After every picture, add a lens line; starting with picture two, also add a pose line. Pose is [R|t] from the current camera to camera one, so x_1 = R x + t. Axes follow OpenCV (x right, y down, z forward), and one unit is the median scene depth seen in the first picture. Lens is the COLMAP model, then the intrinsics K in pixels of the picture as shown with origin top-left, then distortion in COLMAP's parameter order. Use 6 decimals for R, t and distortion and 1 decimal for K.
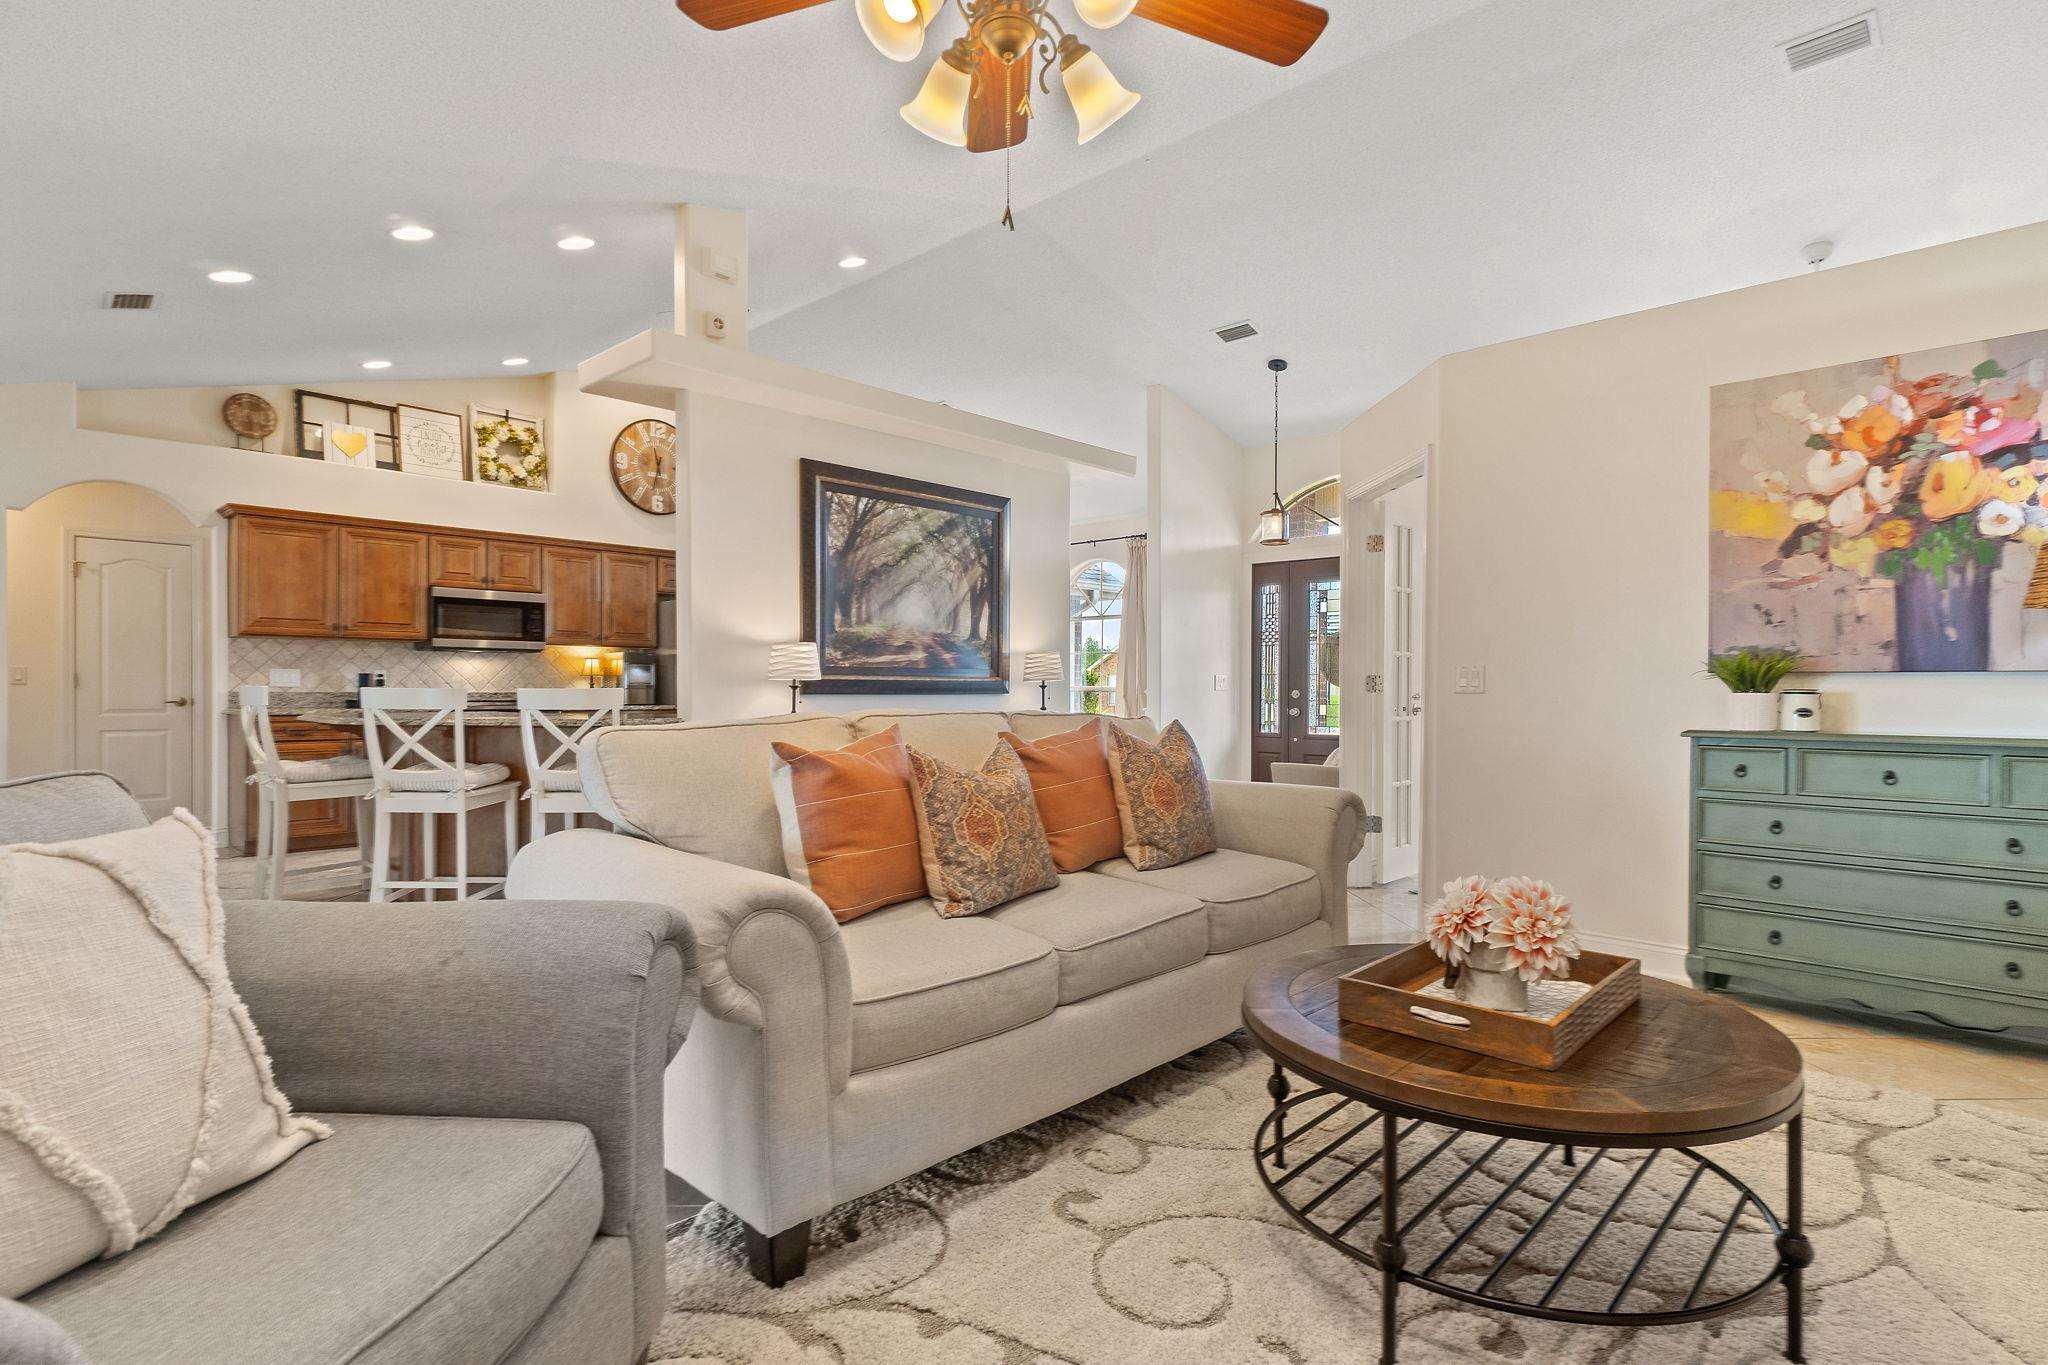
lens RADIAL K [[1049.7, 0, 1071.3], [0, 1049.7, 682.5], [0, 0, 1]] dist [-0.004932, 0.002659]
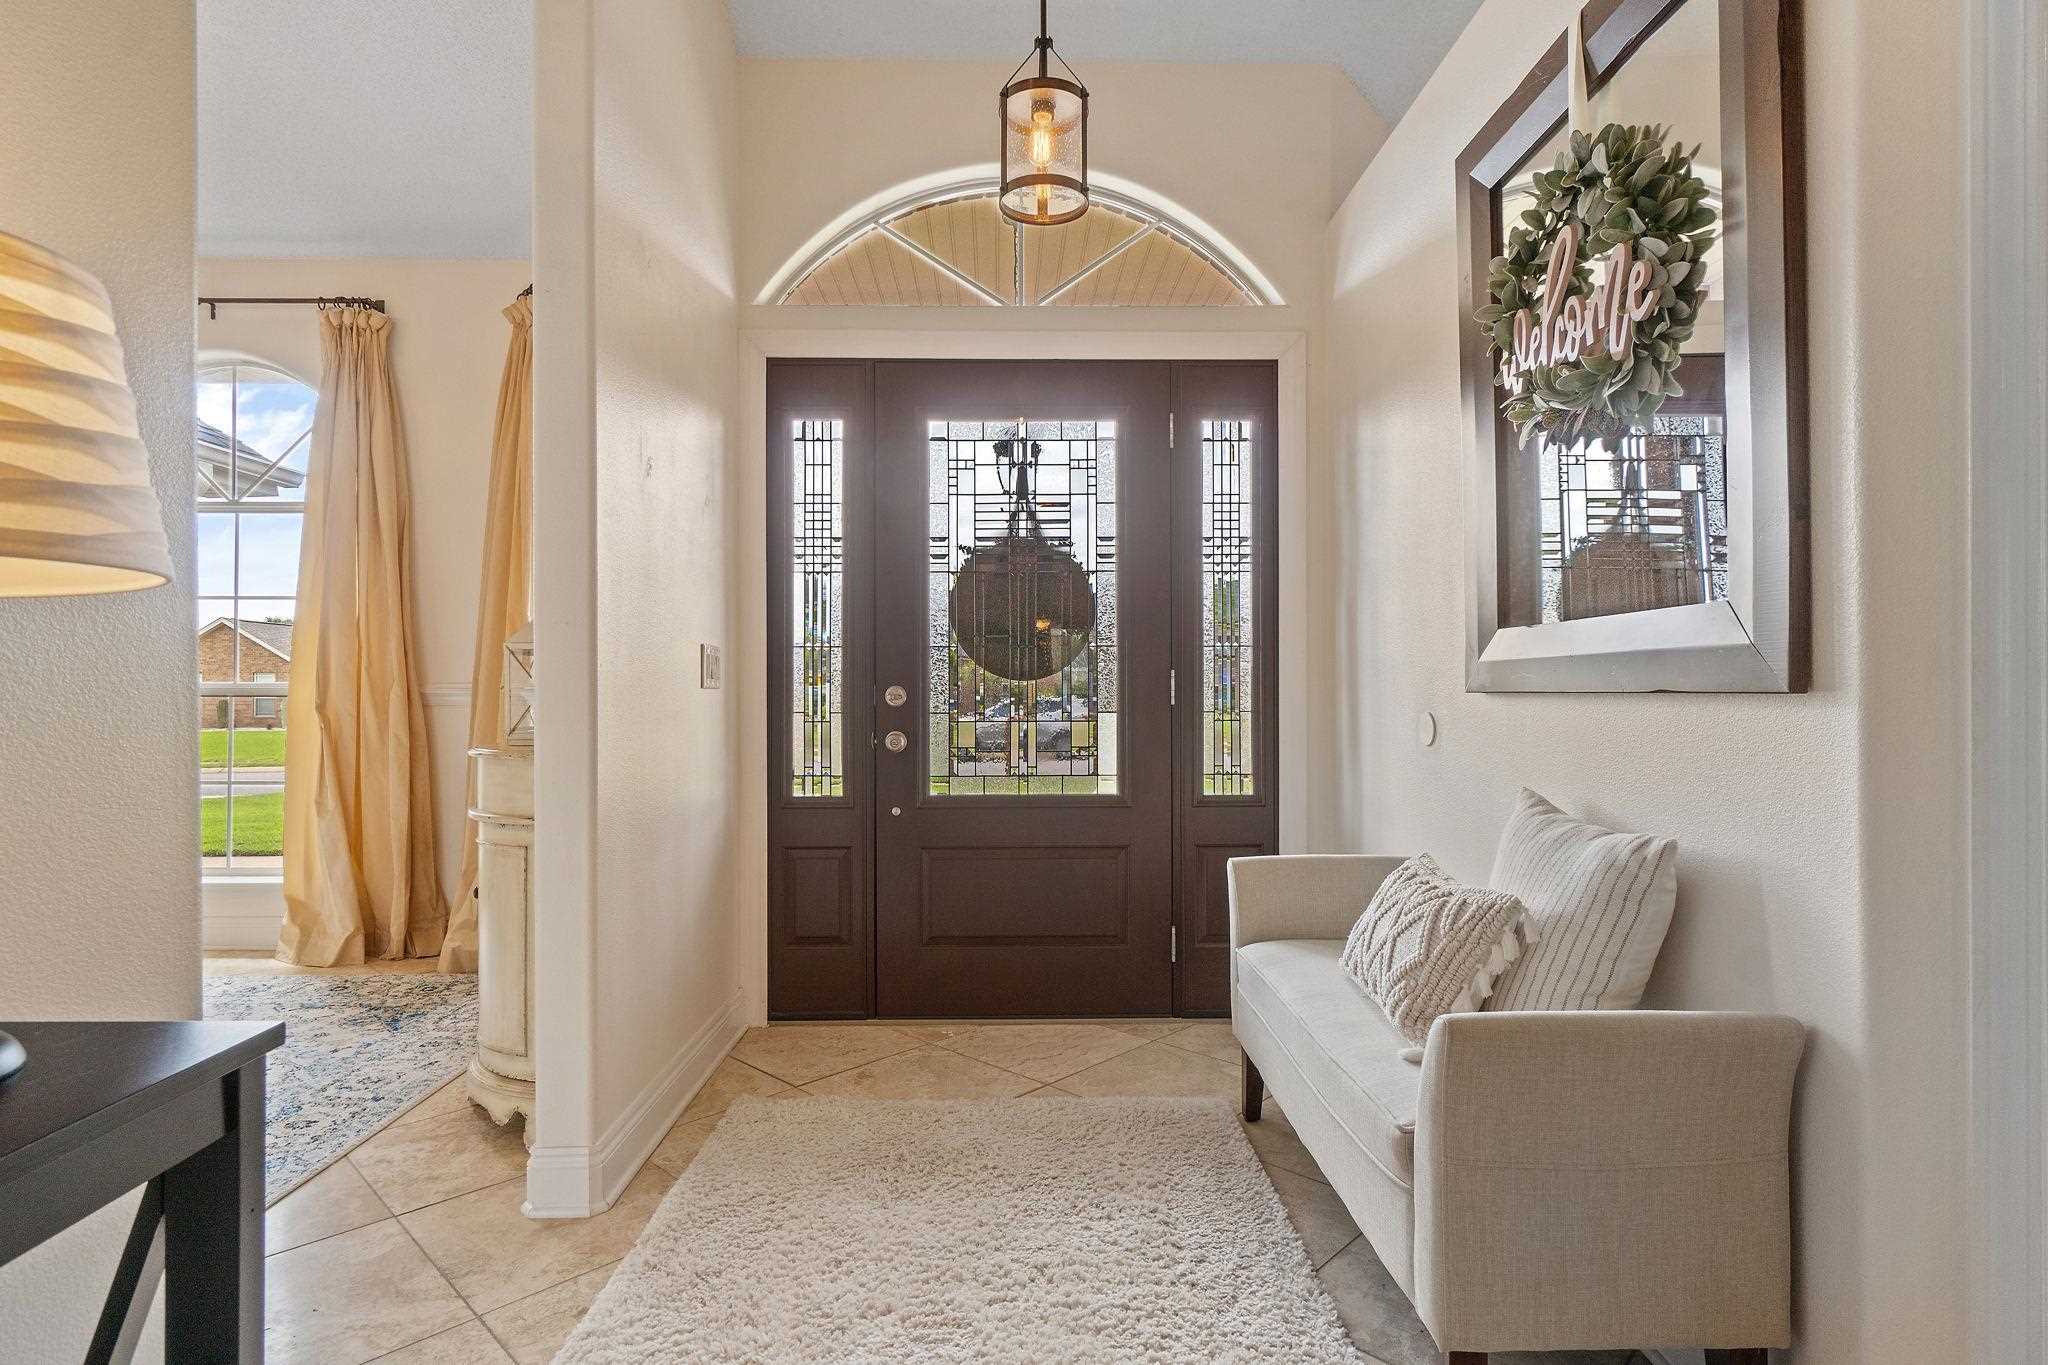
lens RADIAL K [[946.6, 0, 1022.5], [0, 946.6, 676.3], [0, 0, 1]] dist [-0.001330, -0.000162]
pose [[0.712992, -0.001824, 0.701169, -0.003372], [0.005788, 0.999978, -0.003284, 0.005455], [-0.701148, 0.006400, 0.712987, 0.767067]]
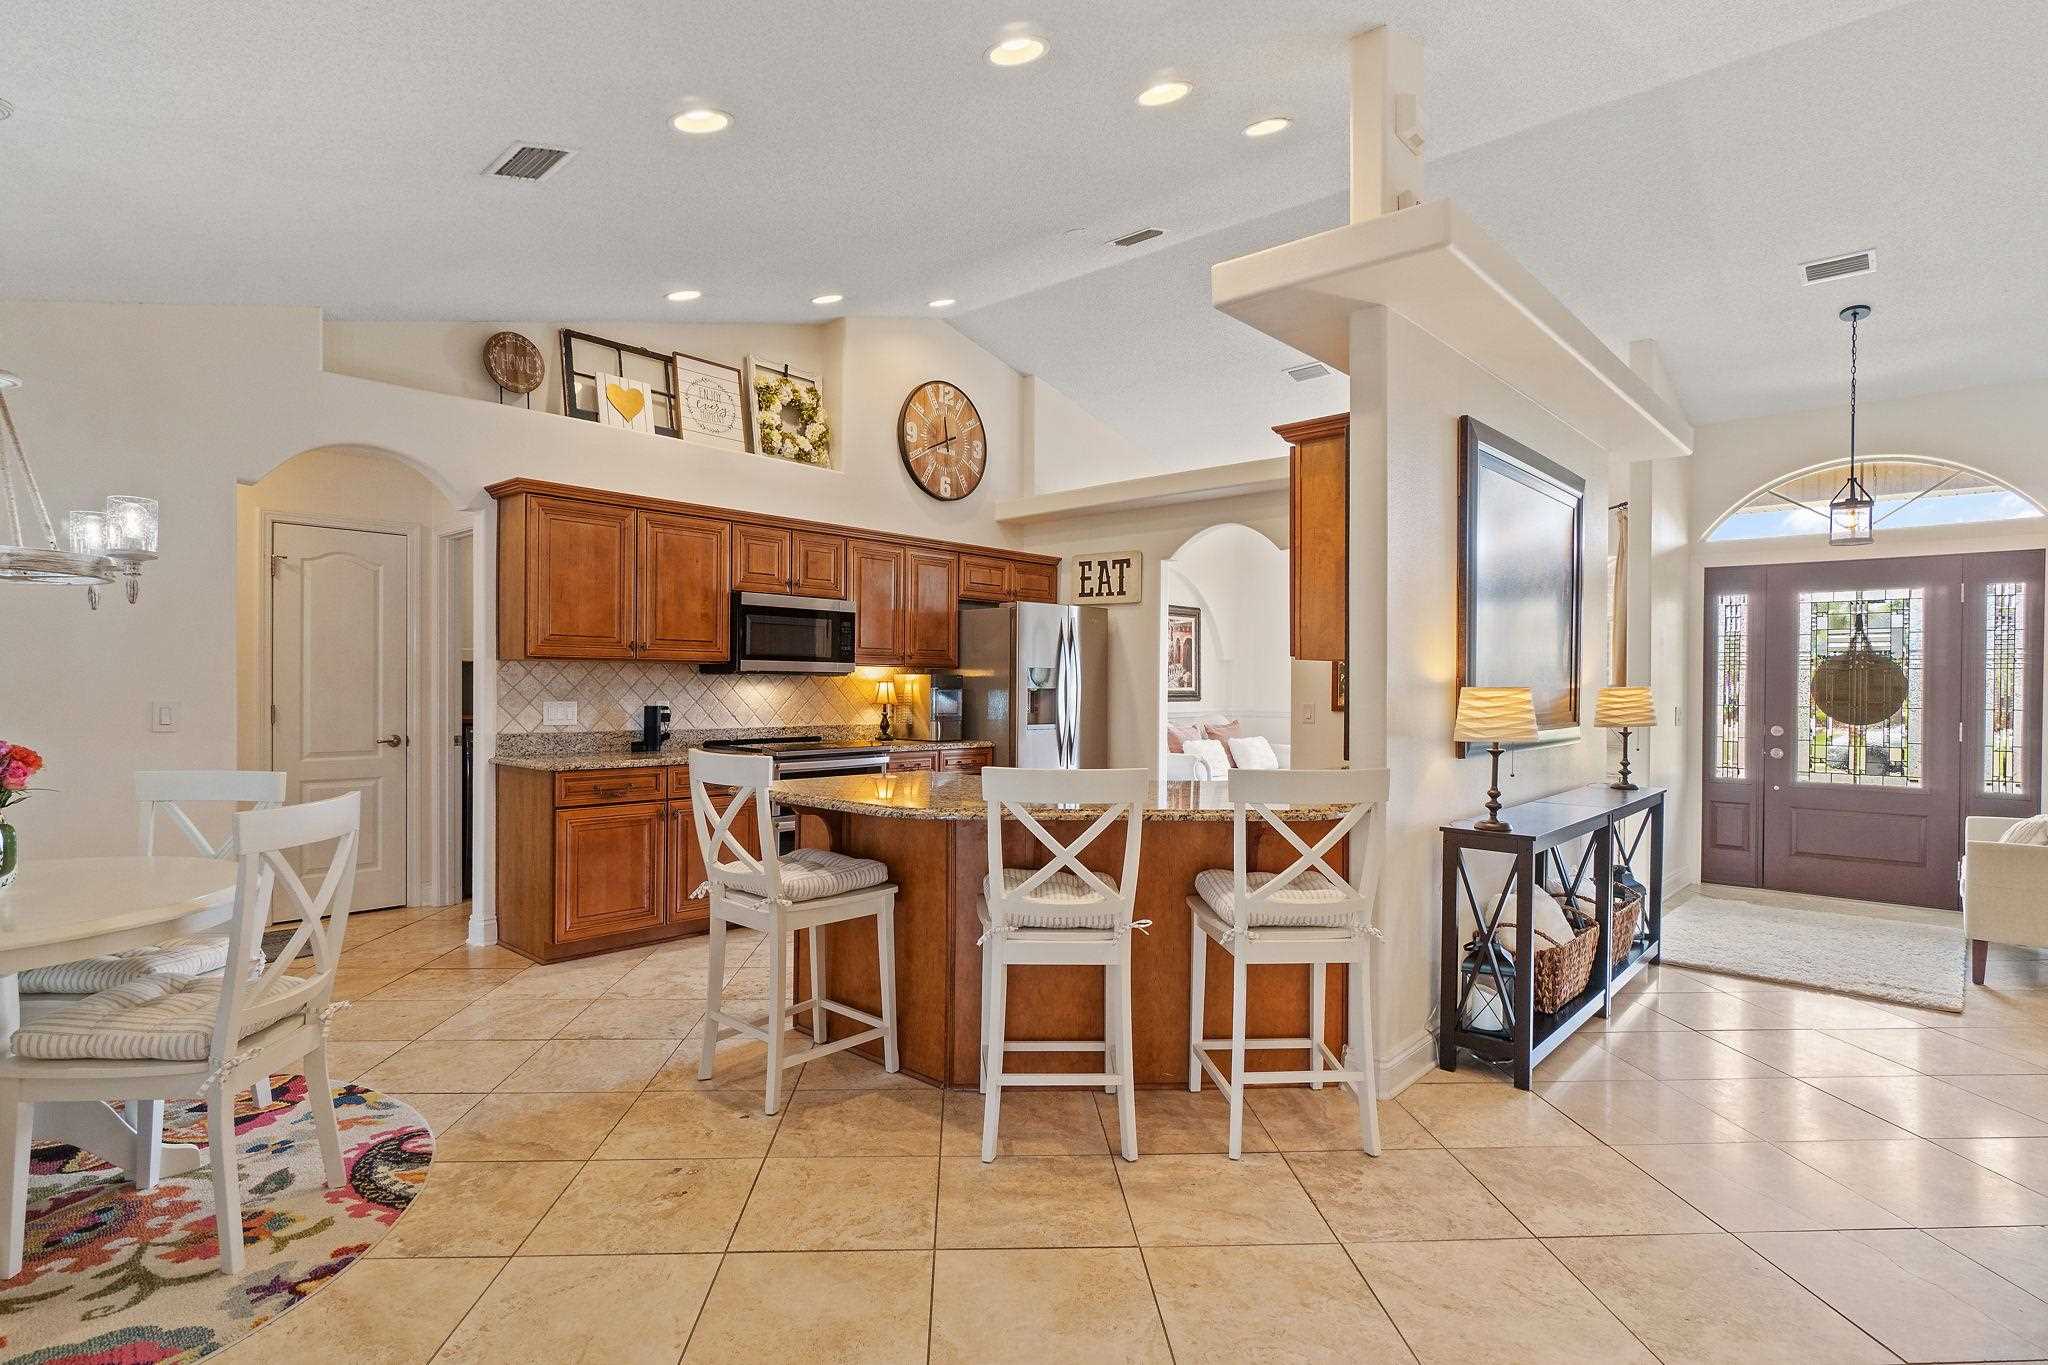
lens RADIAL K [[1049.7, 0, 1017.4], [0, 1049.7, 677.4], [0, 0, 1]] dist [-0.004932, 0.002659]
pose [[0.999724, 0.003998, 0.023151, -0.415167], [-0.004005, 0.999992, 0.000251, -0.029761], [-0.023150, -0.000344, 0.999732, 0.230655]]
